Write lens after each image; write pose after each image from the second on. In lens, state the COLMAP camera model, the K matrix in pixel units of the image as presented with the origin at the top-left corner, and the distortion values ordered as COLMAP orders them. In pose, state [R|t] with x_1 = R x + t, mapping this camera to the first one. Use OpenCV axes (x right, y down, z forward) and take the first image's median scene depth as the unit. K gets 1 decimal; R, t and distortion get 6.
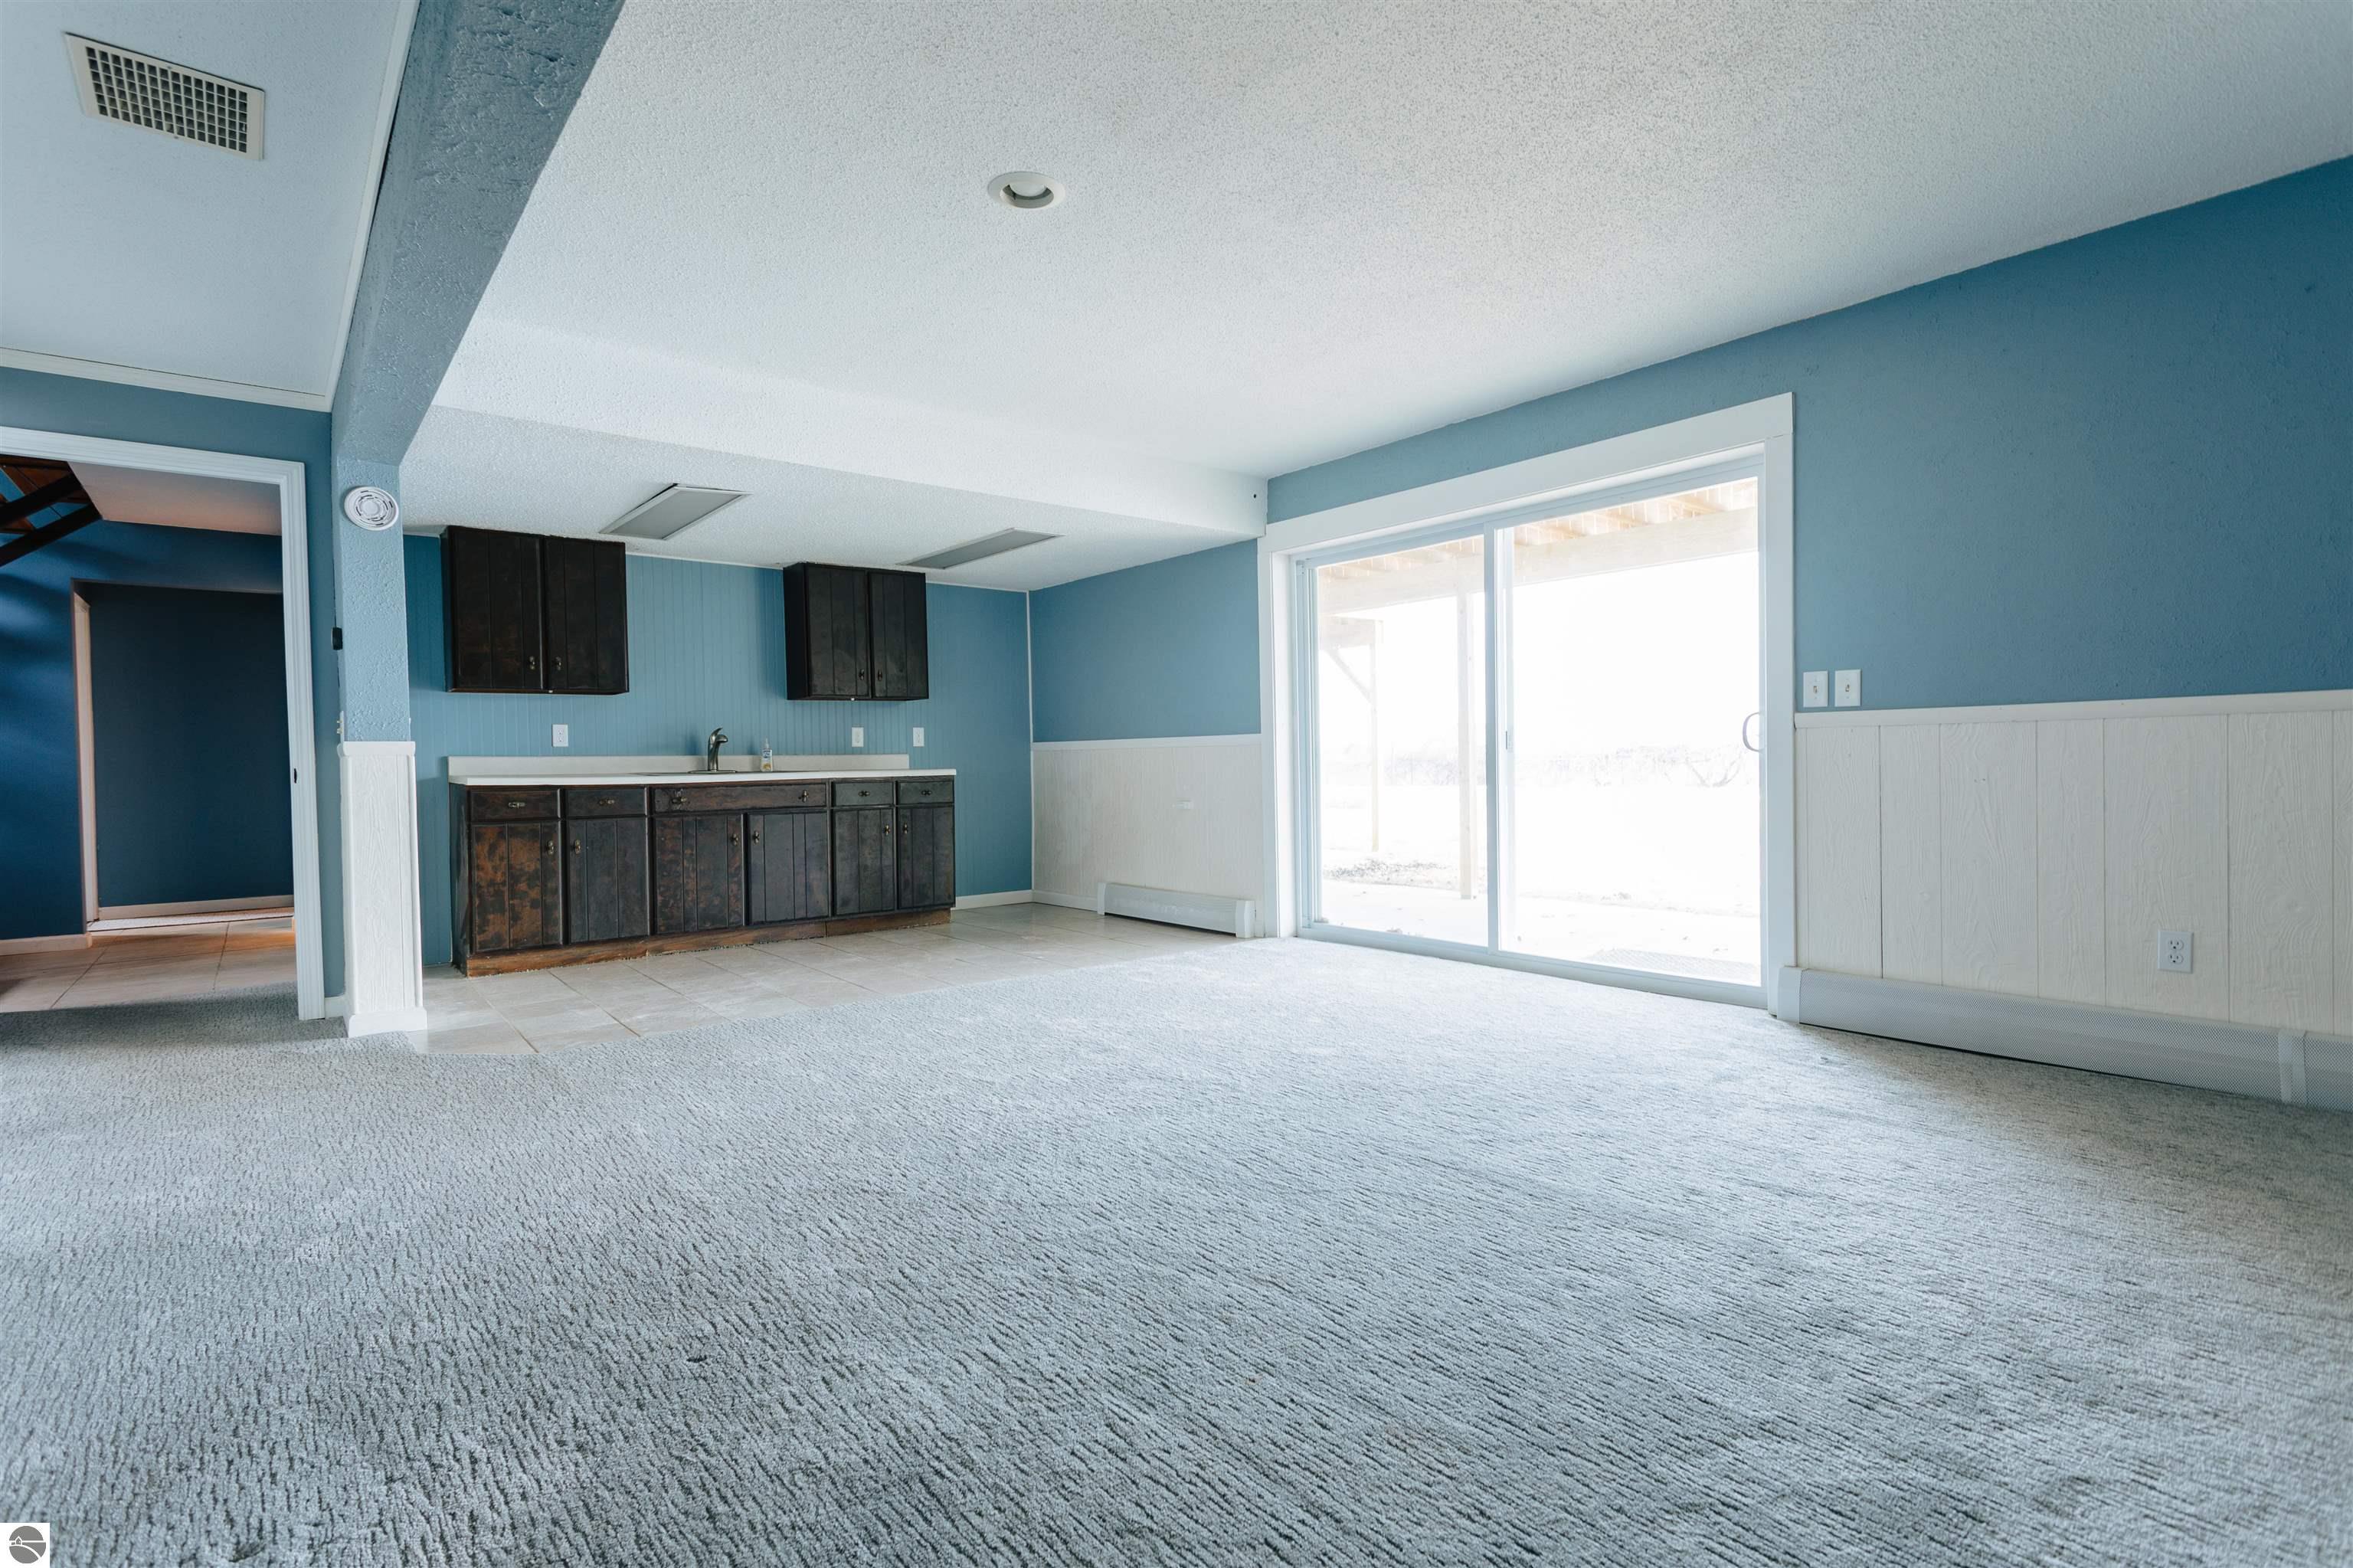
lens RADIAL K [[1103.2, 0, 1162.4], [0, 1103.2, 786.0], [0, 0, 1]] dist [0.001611, -0.000109]
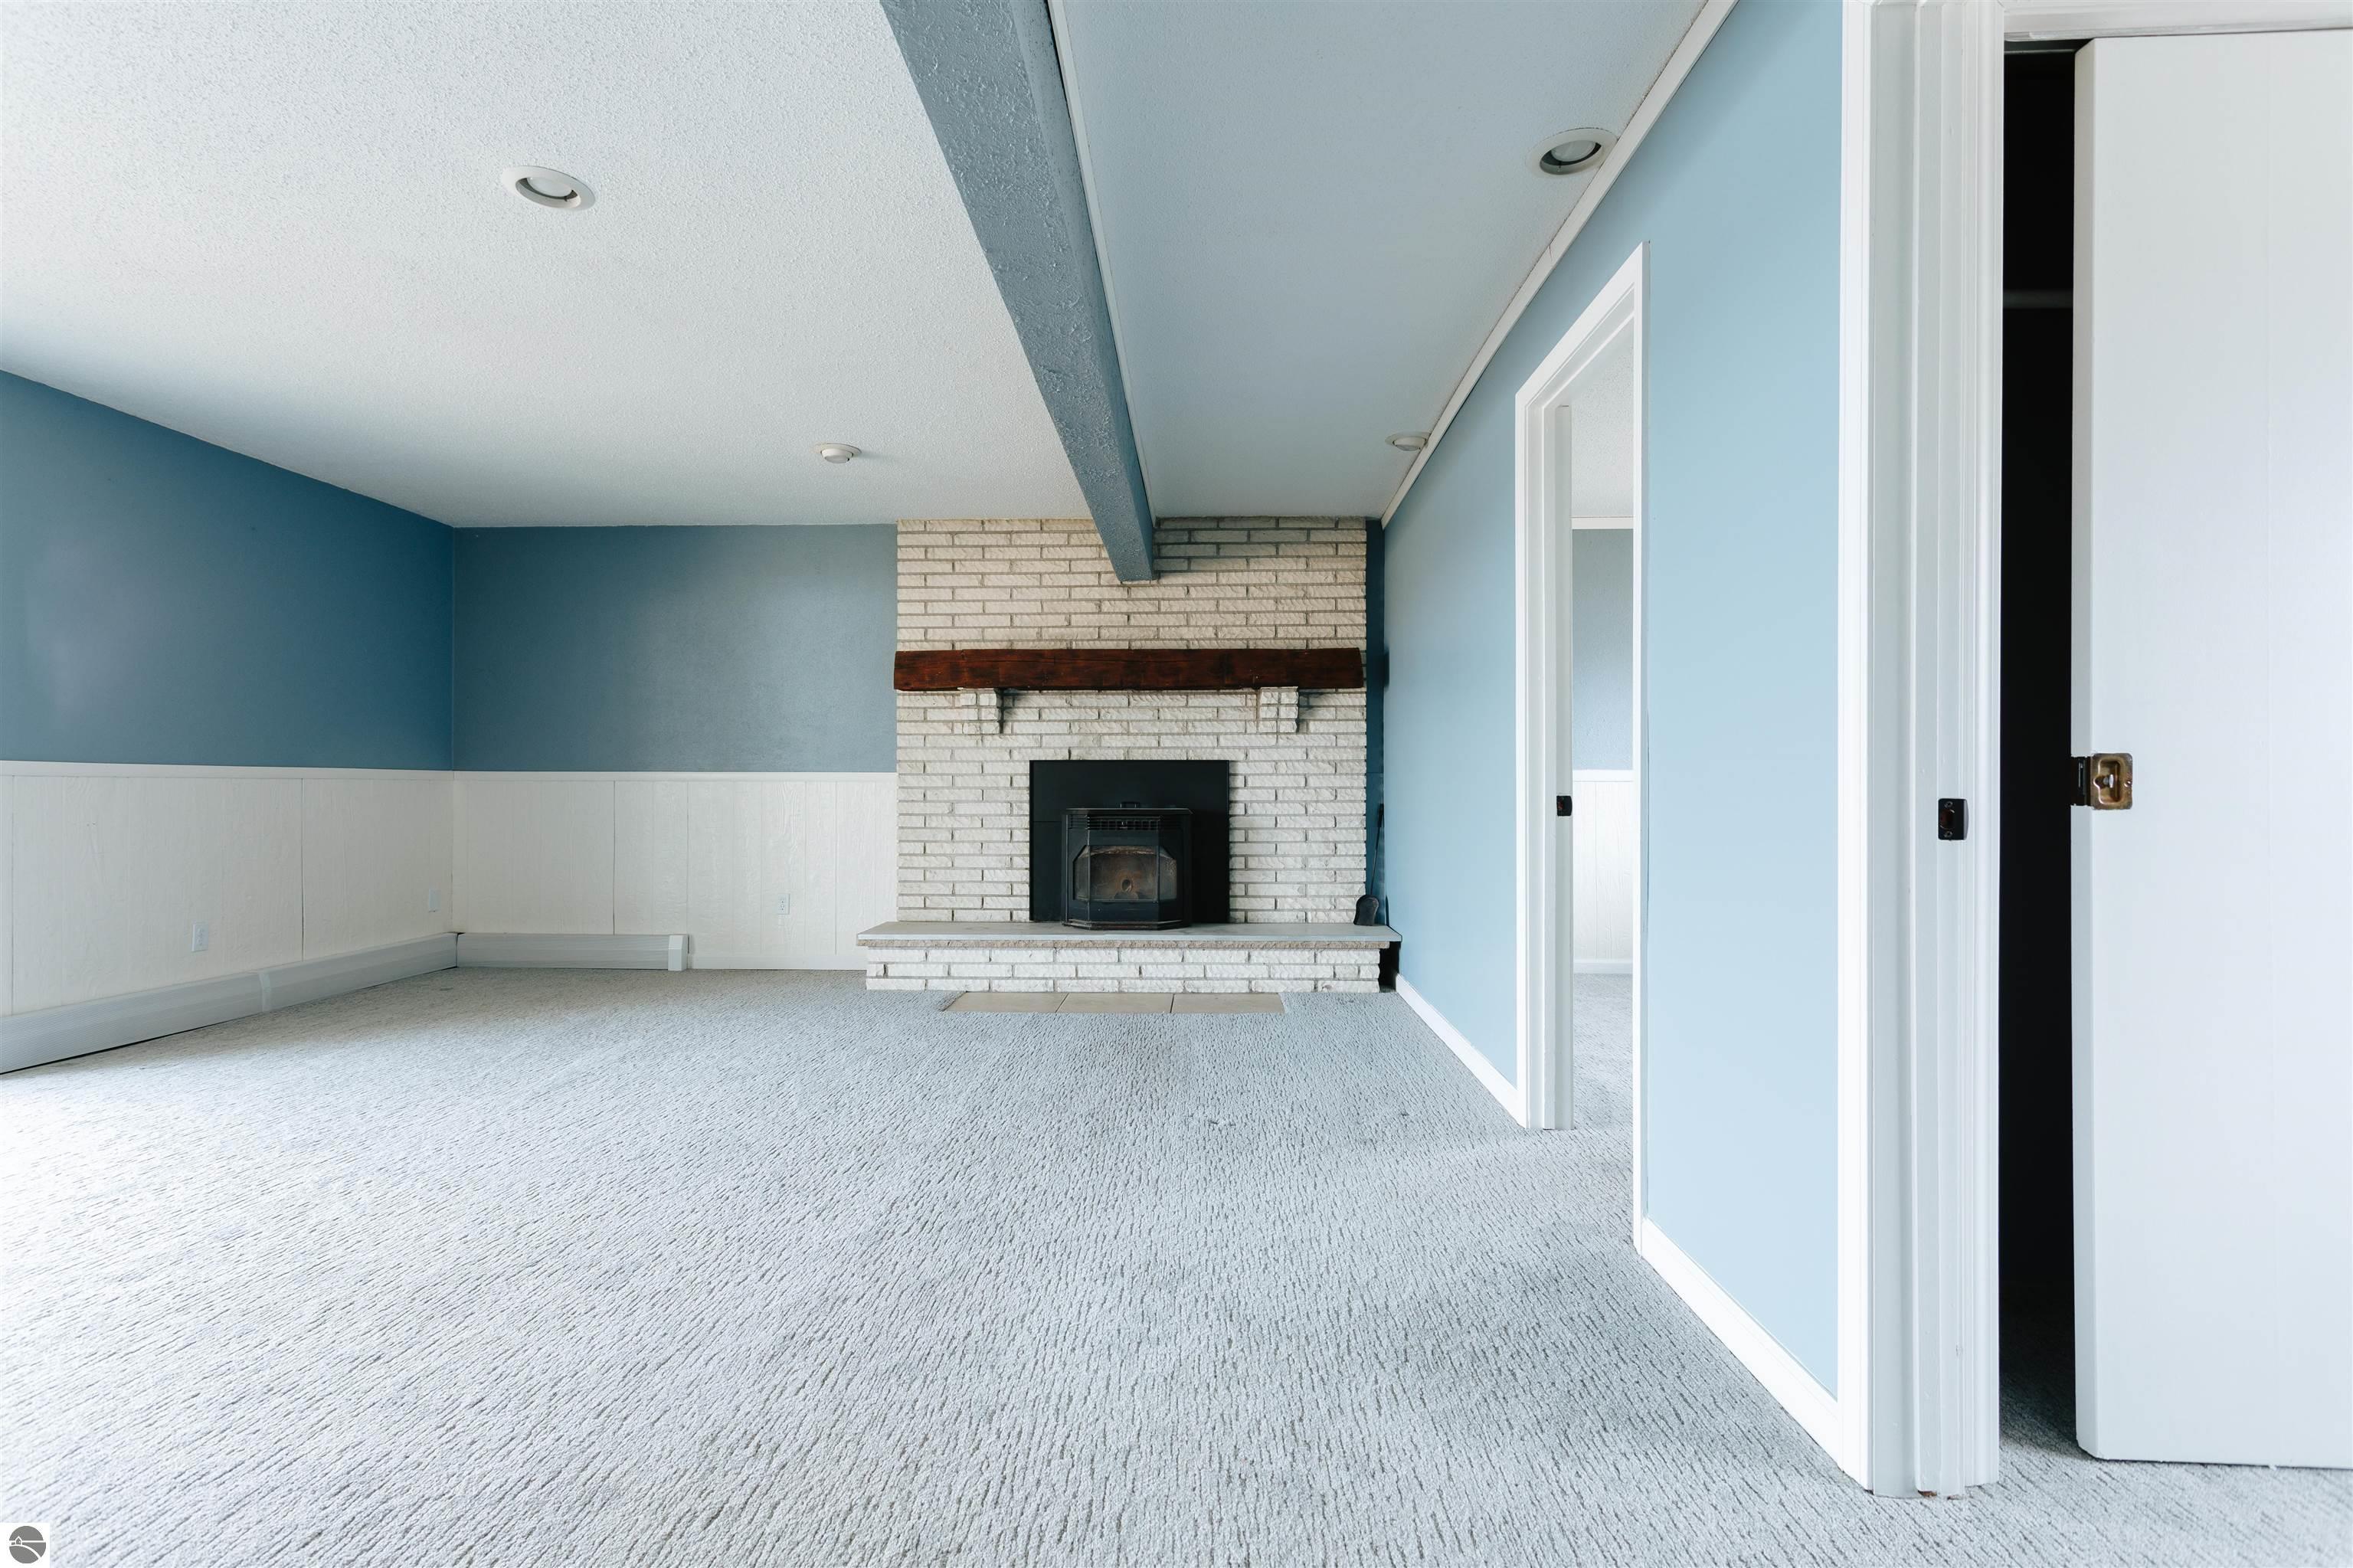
lens RADIAL K [[1097.5, 0, 1159.8], [0, 1097.5, 785.6], [0, 0, 1]] dist [-0.005629, 0.005917]
pose [[-0.744271, 0.021547, 0.667530, -0.995192], [0.027983, 0.999608, -0.001065, -0.014460], [-0.667291, 0.017887, -0.744582, 1.203924]]
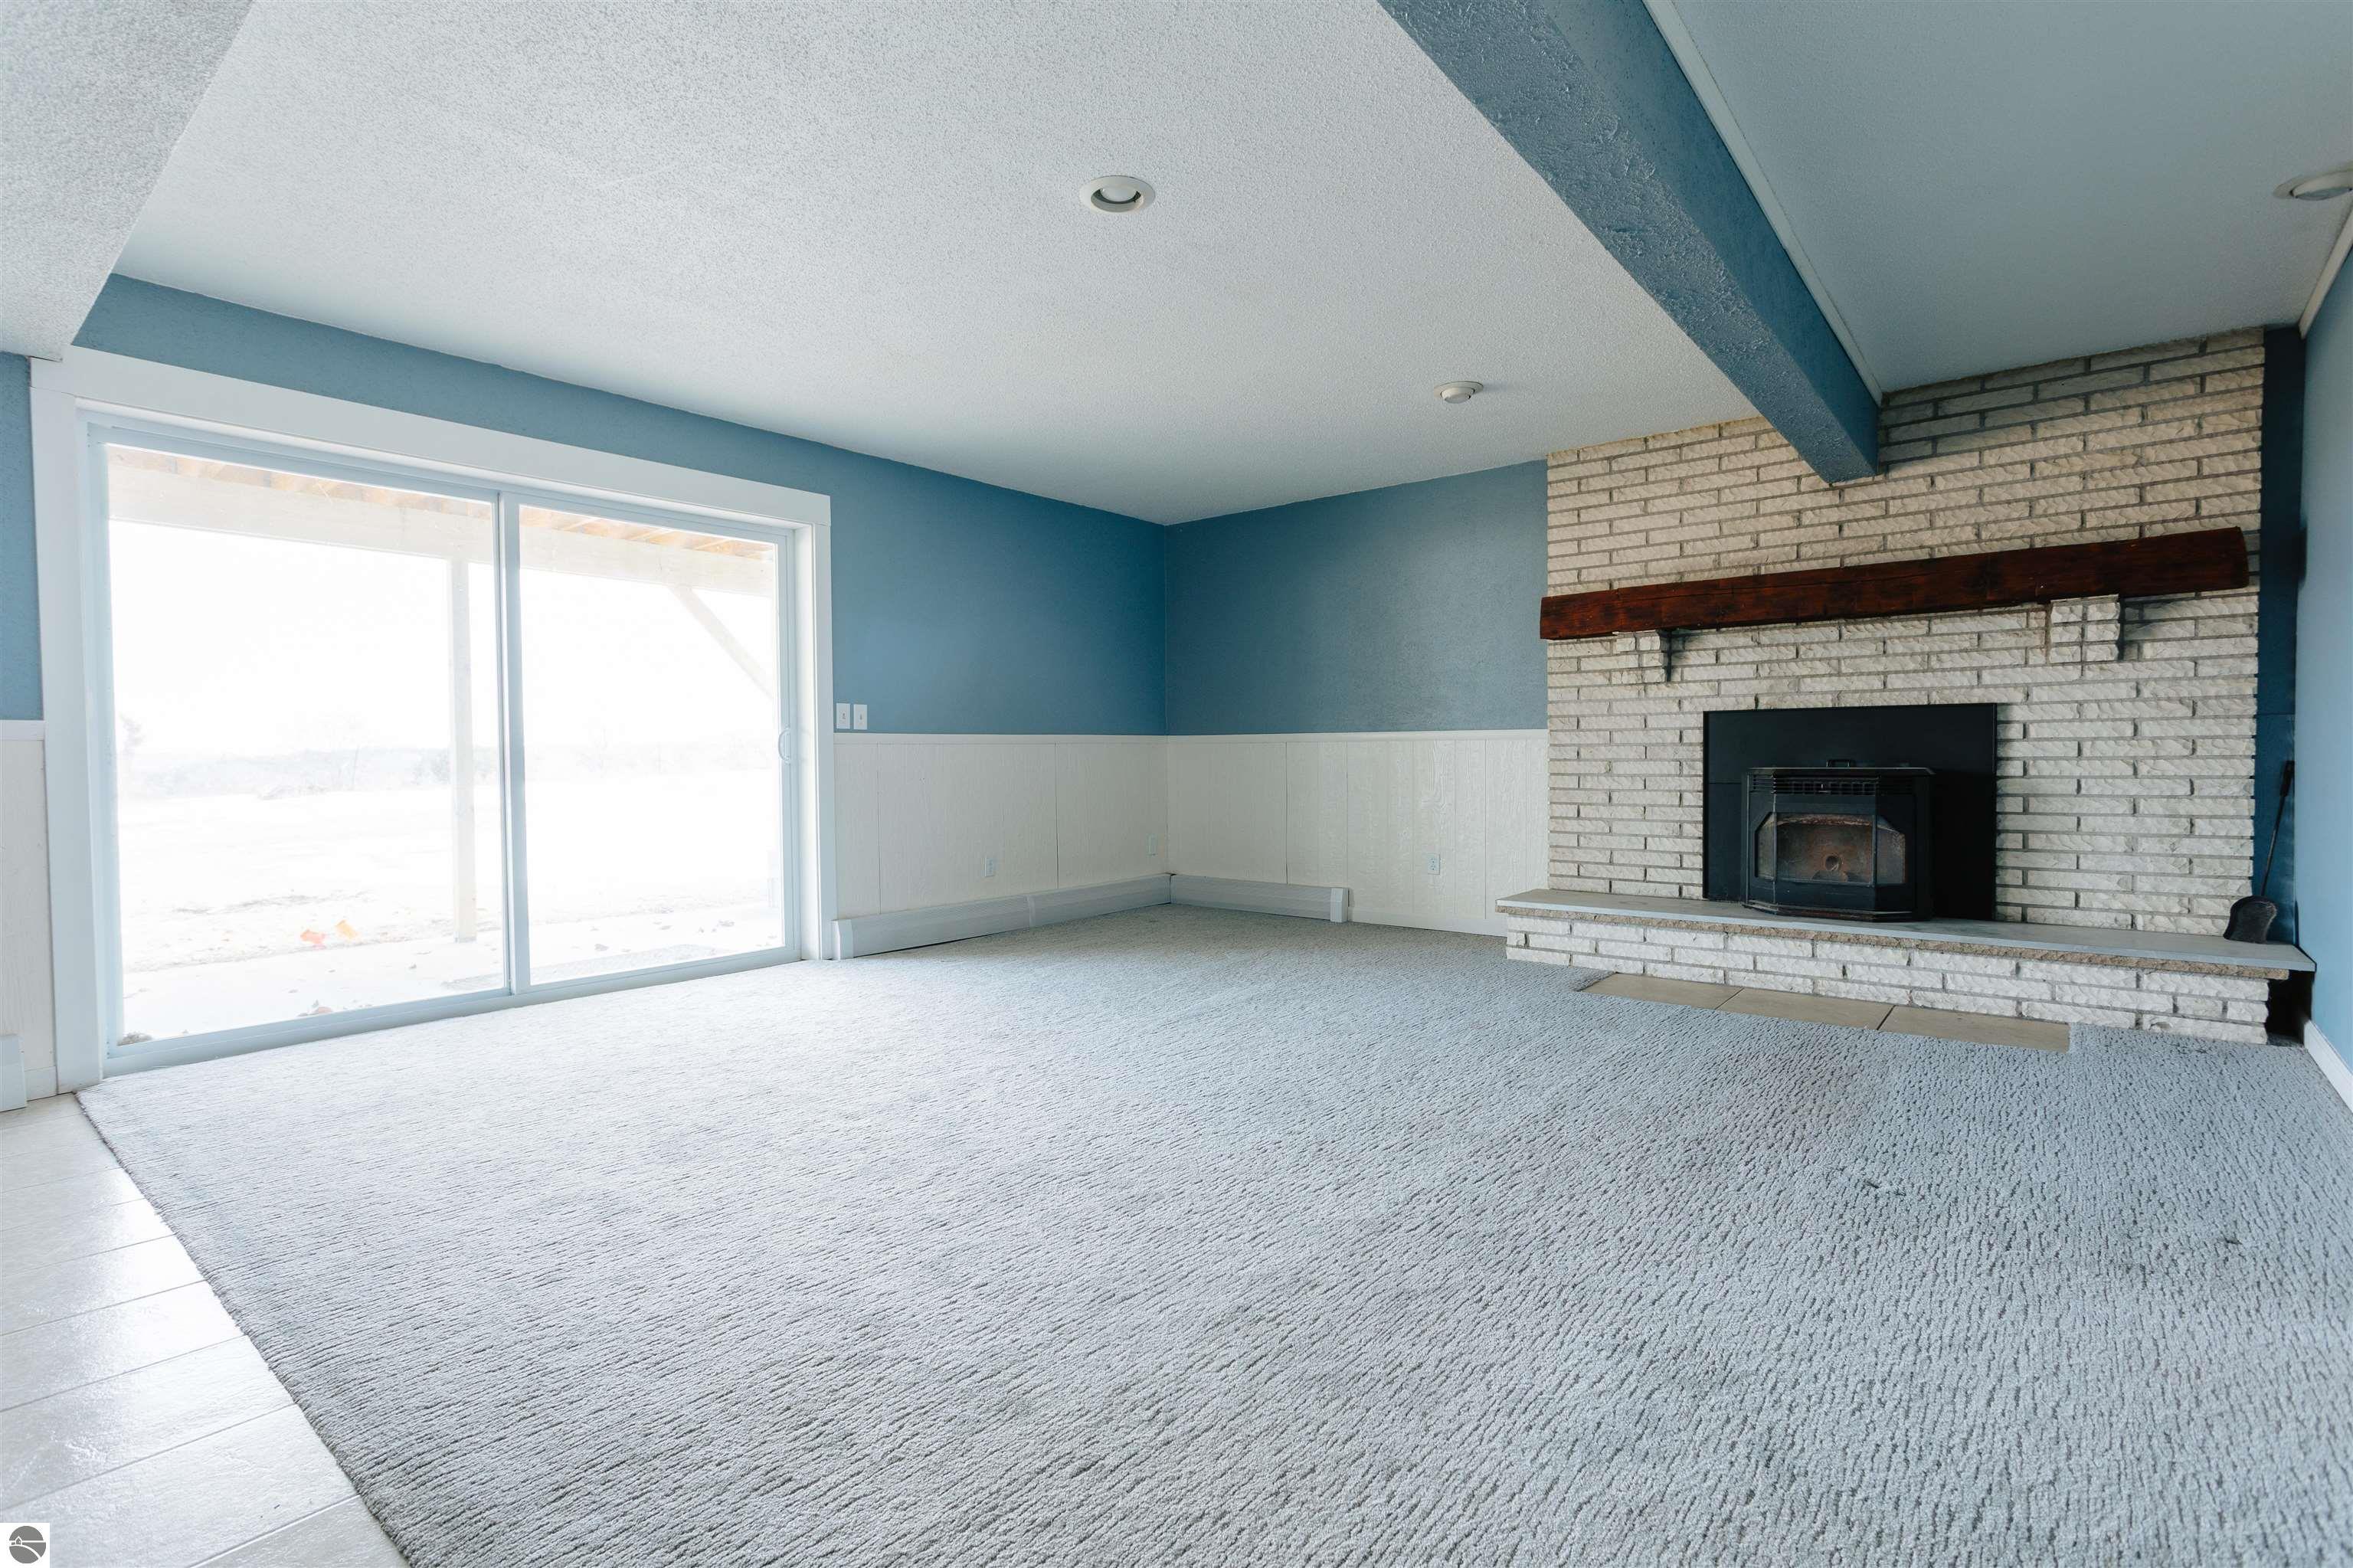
lens RADIAL K [[1097.5, 0, 1159.8], [0, 1097.5, 785.6], [0, 0, 1]] dist [-0.005629, 0.005917]
pose [[-0.188411, -0.007659, 0.982060, -1.000756], [0.033937, 0.999322, 0.014304, -0.007624], [-0.981504, 0.036023, -0.188023, 1.040426]]
